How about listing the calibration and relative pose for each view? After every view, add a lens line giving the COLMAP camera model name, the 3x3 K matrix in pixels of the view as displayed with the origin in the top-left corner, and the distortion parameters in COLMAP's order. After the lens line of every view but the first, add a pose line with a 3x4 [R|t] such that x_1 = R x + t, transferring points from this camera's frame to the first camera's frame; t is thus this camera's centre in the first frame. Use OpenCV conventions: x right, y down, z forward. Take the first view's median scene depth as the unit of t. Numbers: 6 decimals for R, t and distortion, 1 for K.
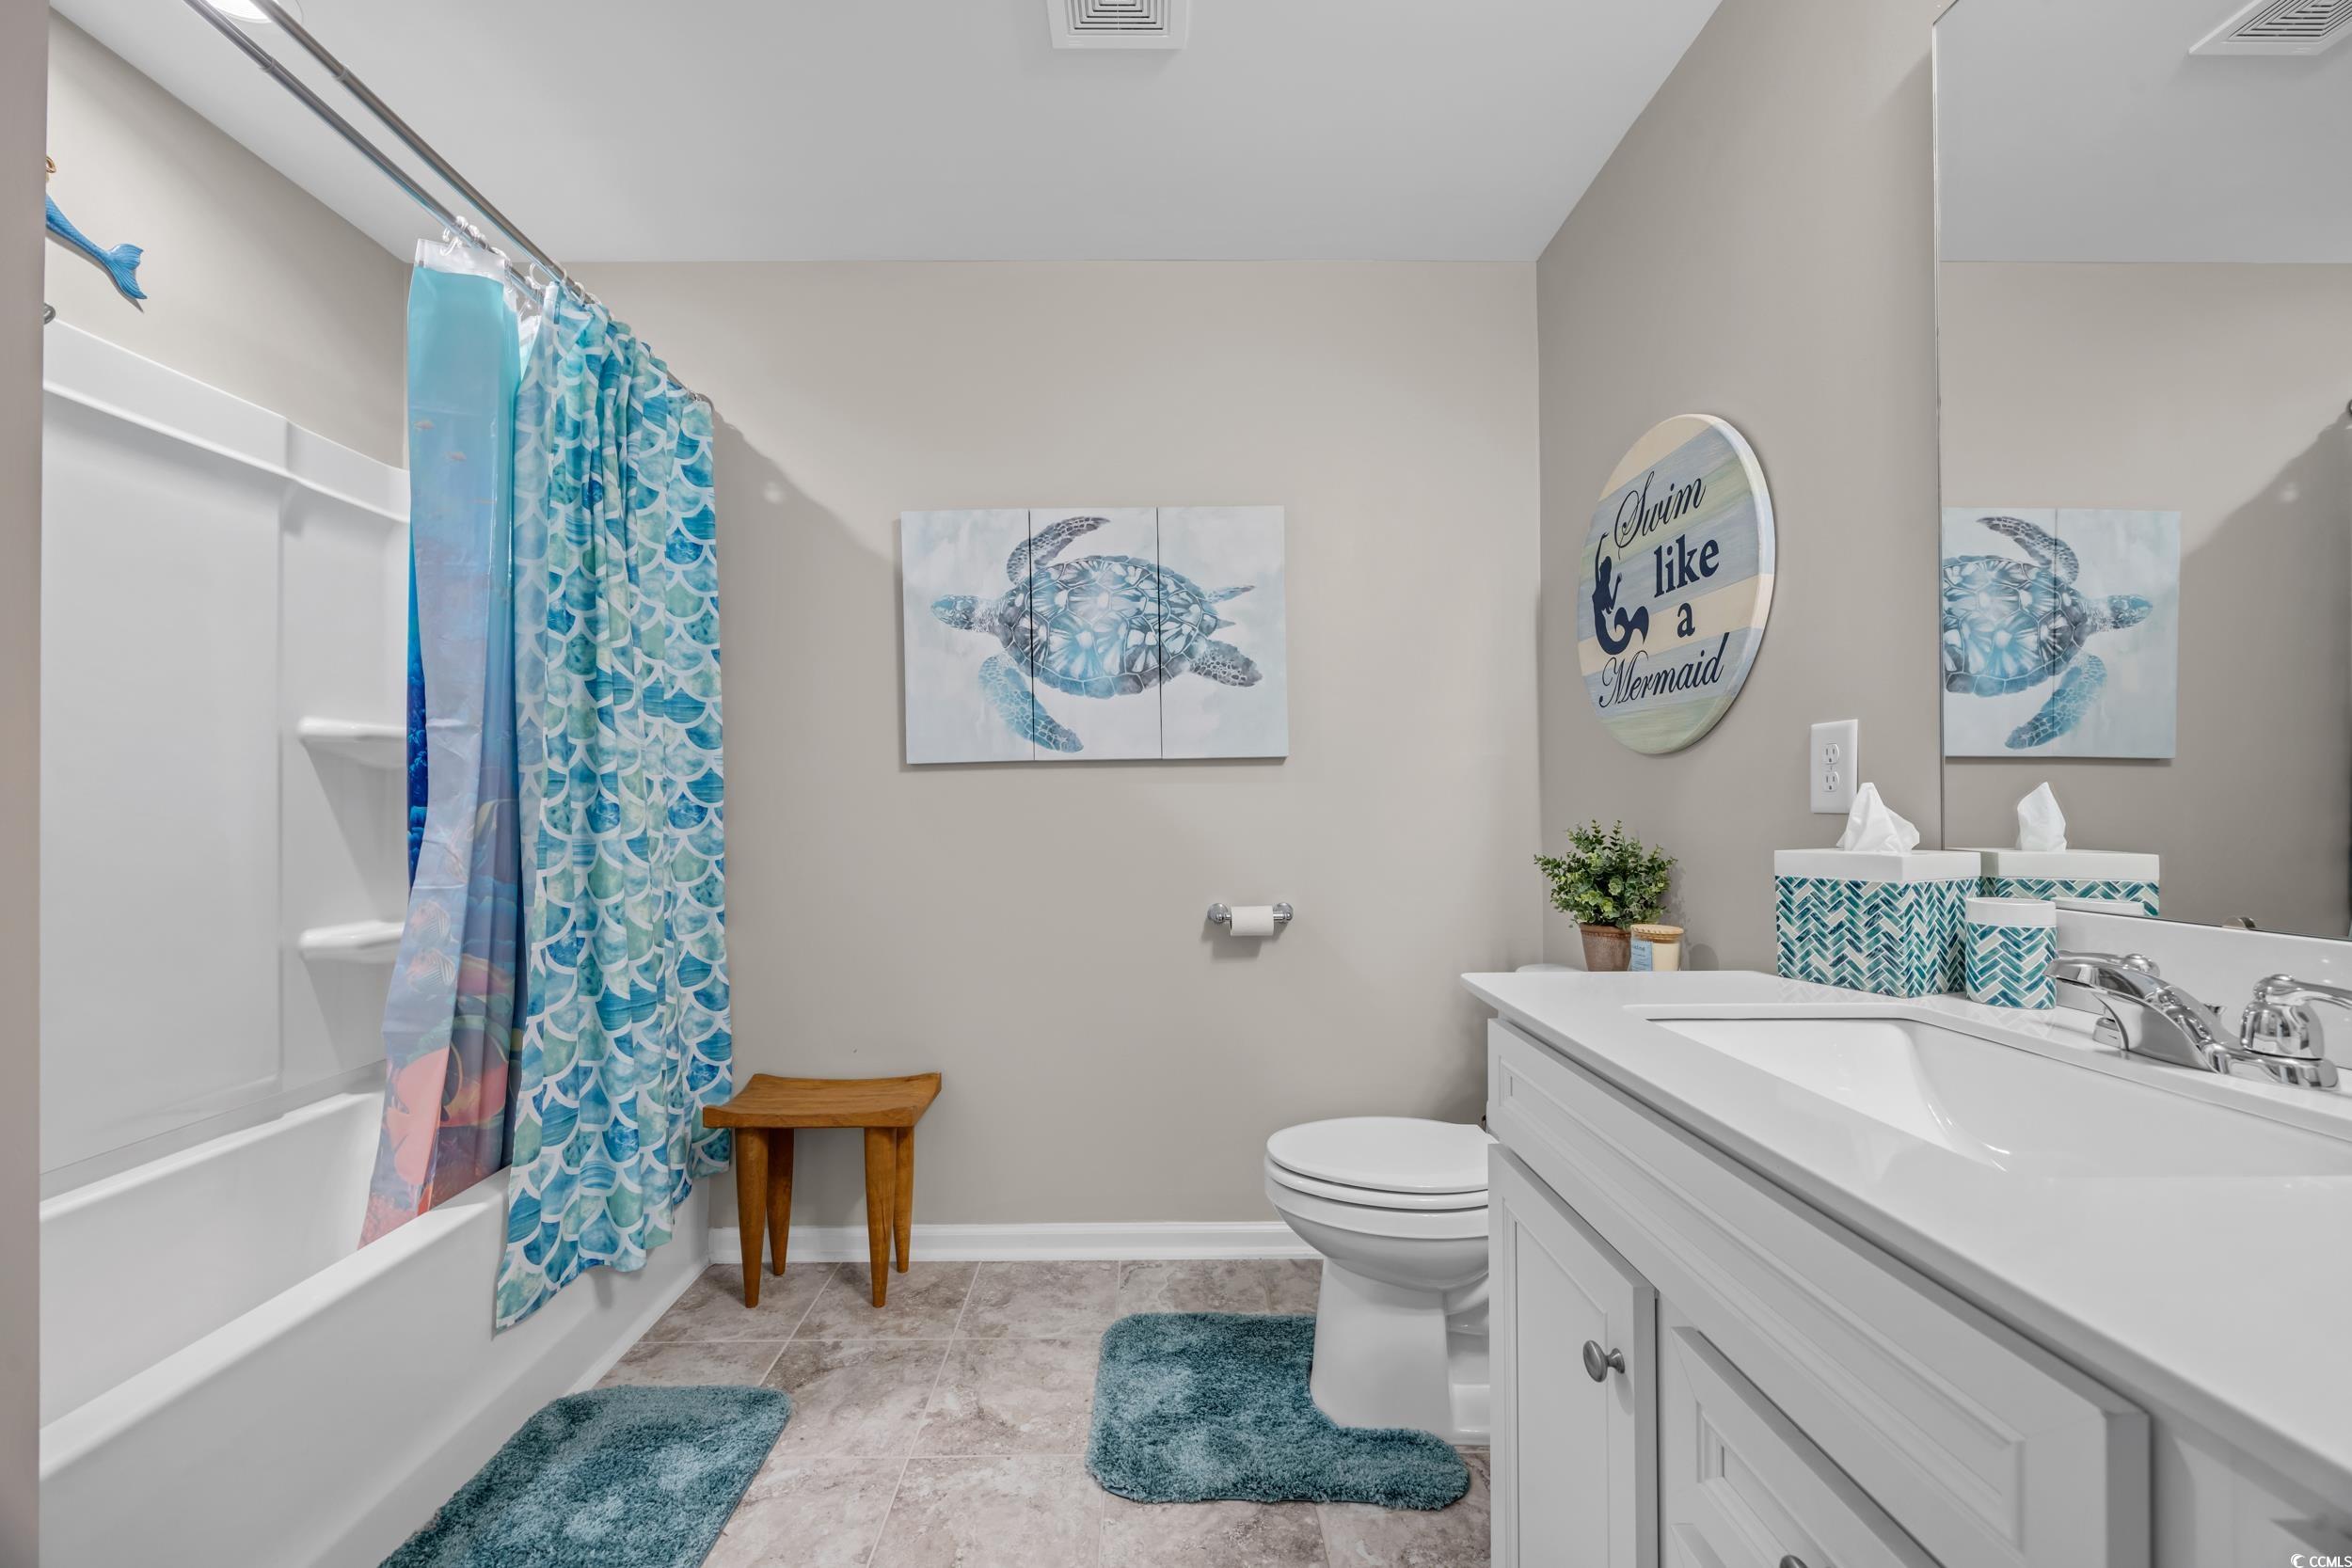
lens RADIAL K [[909.0, 0, 1157.2], [0, 909.0, 799.6], [0, 0, 1]] dist [-0.001199, -0.000041]
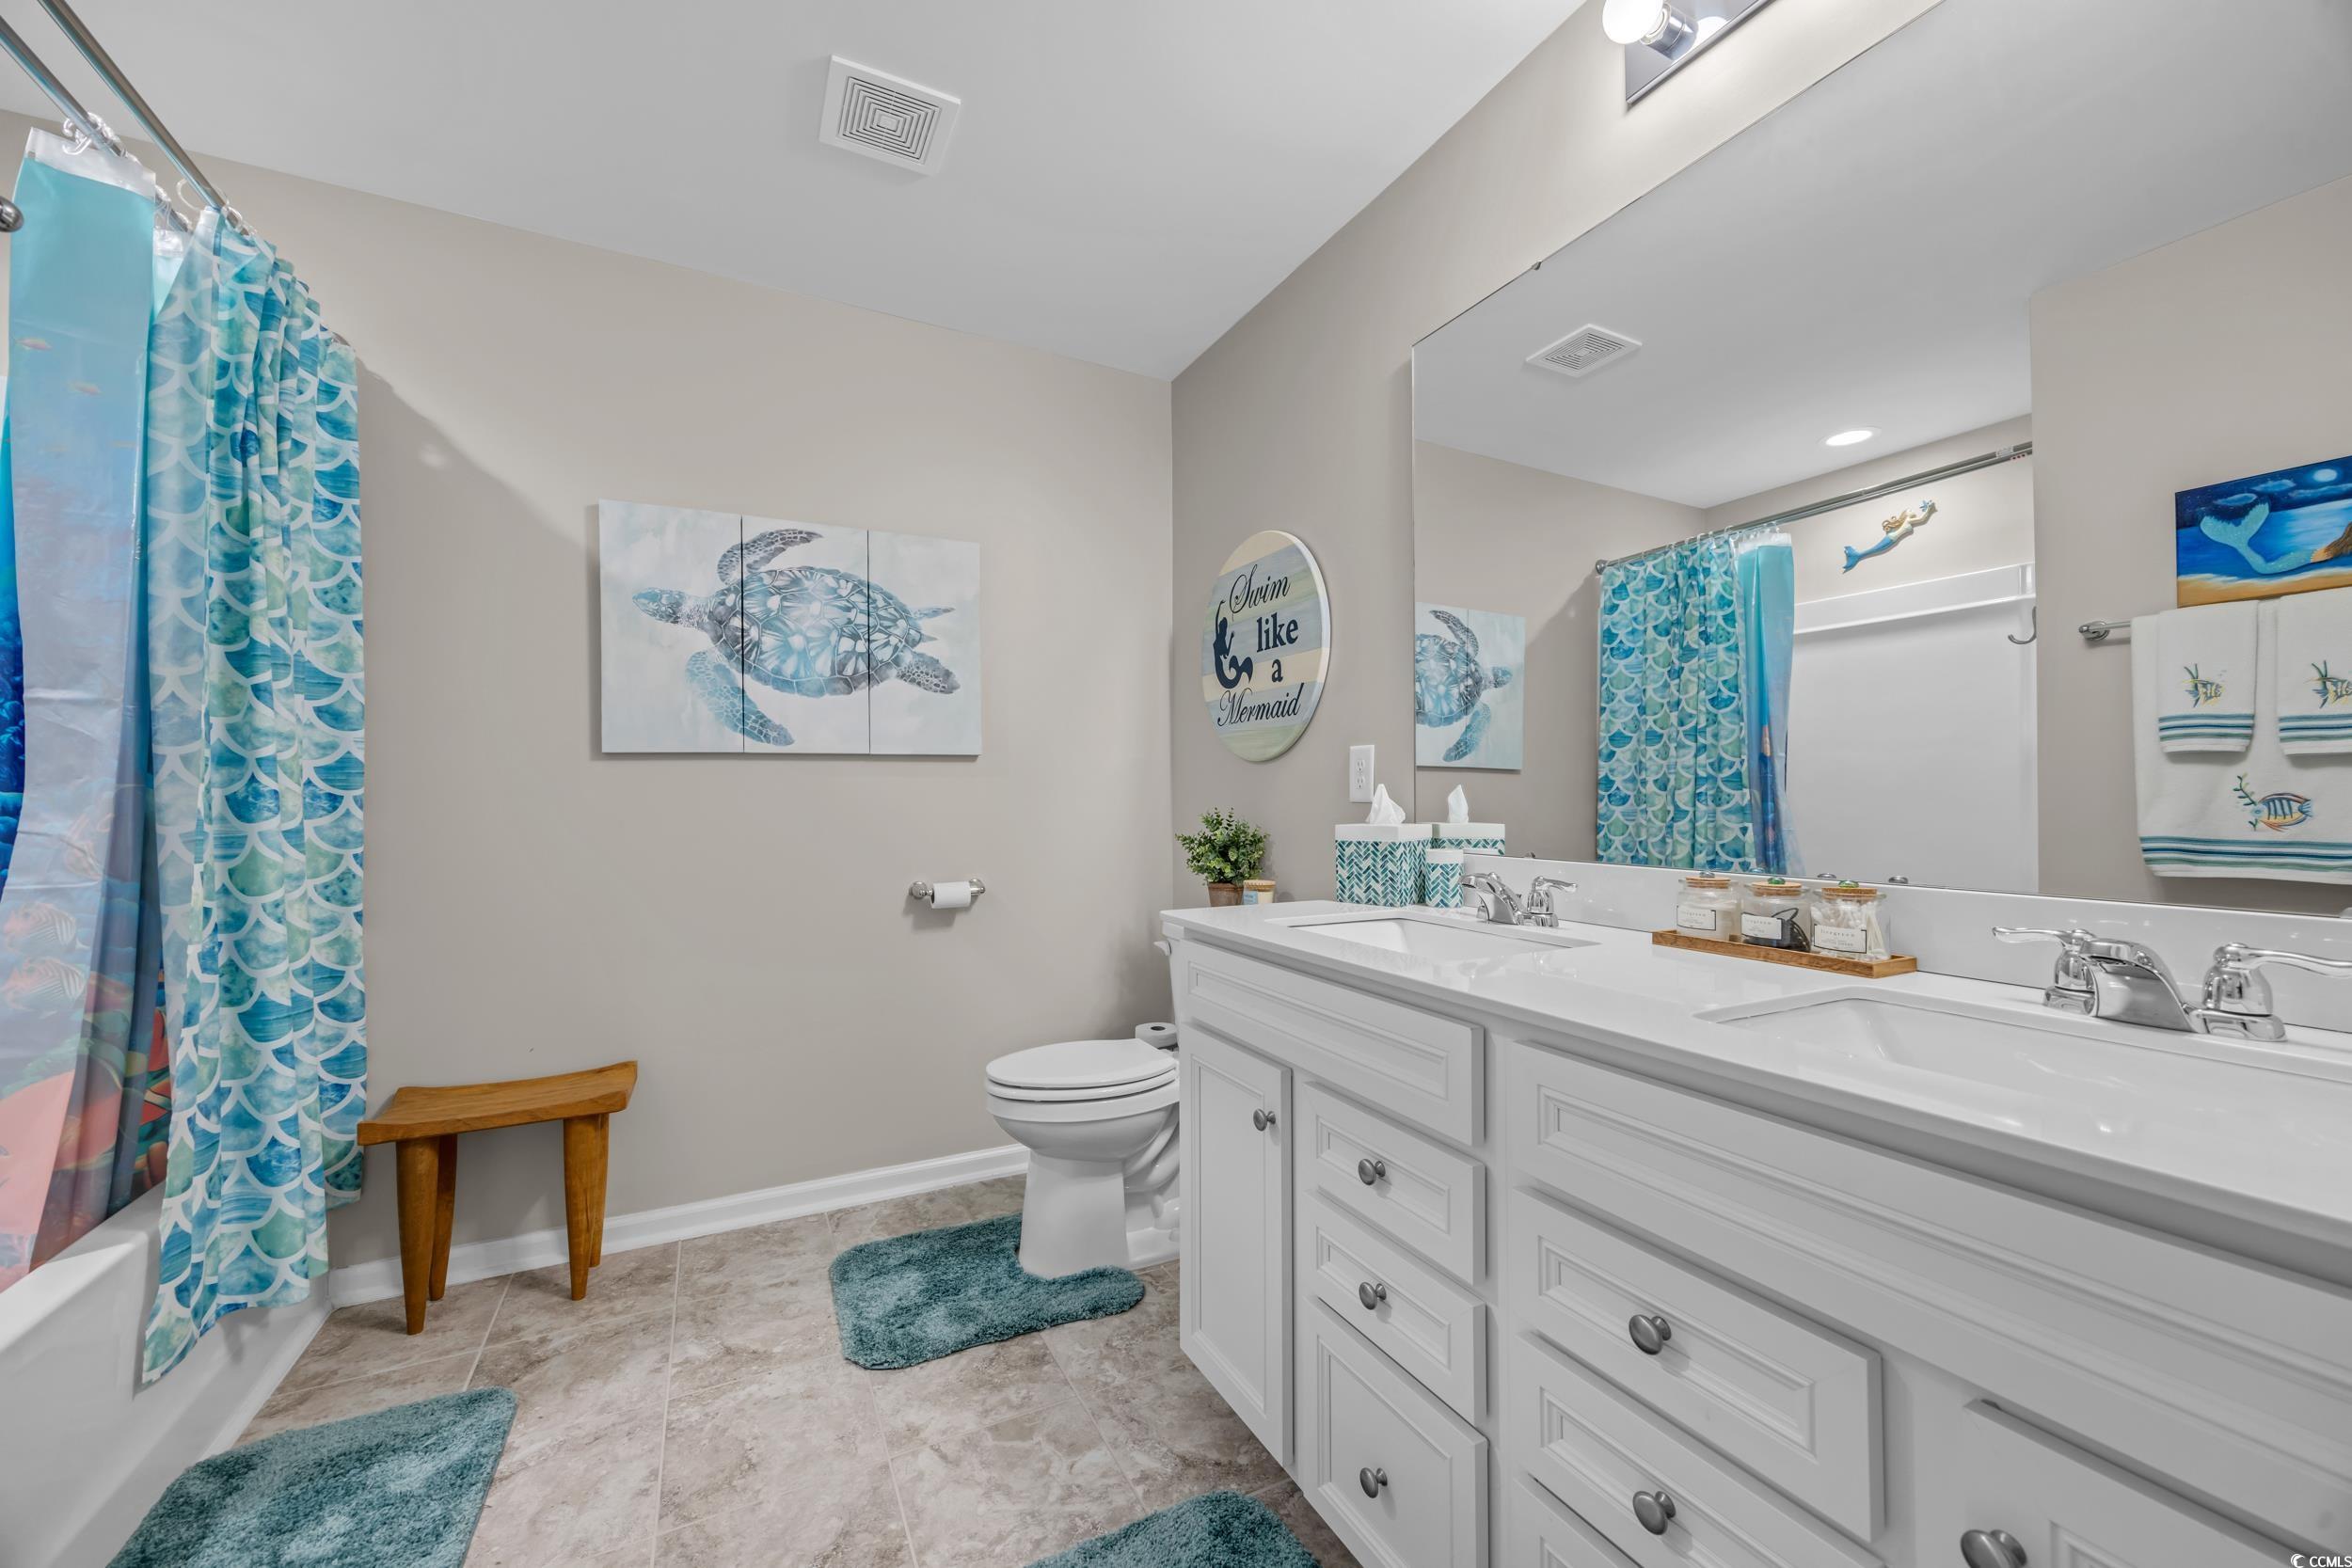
lens RADIAL K [[909.0, 0, 1184.3], [0, 909.0, 778.0], [0, 0, 1]] dist [-0.001199, -0.000041]
pose [[0.889548, 0.014017, 0.456627, -0.203722], [-0.007046, 0.999831, -0.016964, 0.001022], [-0.456787, 0.011873, 0.889497, -0.218035]]
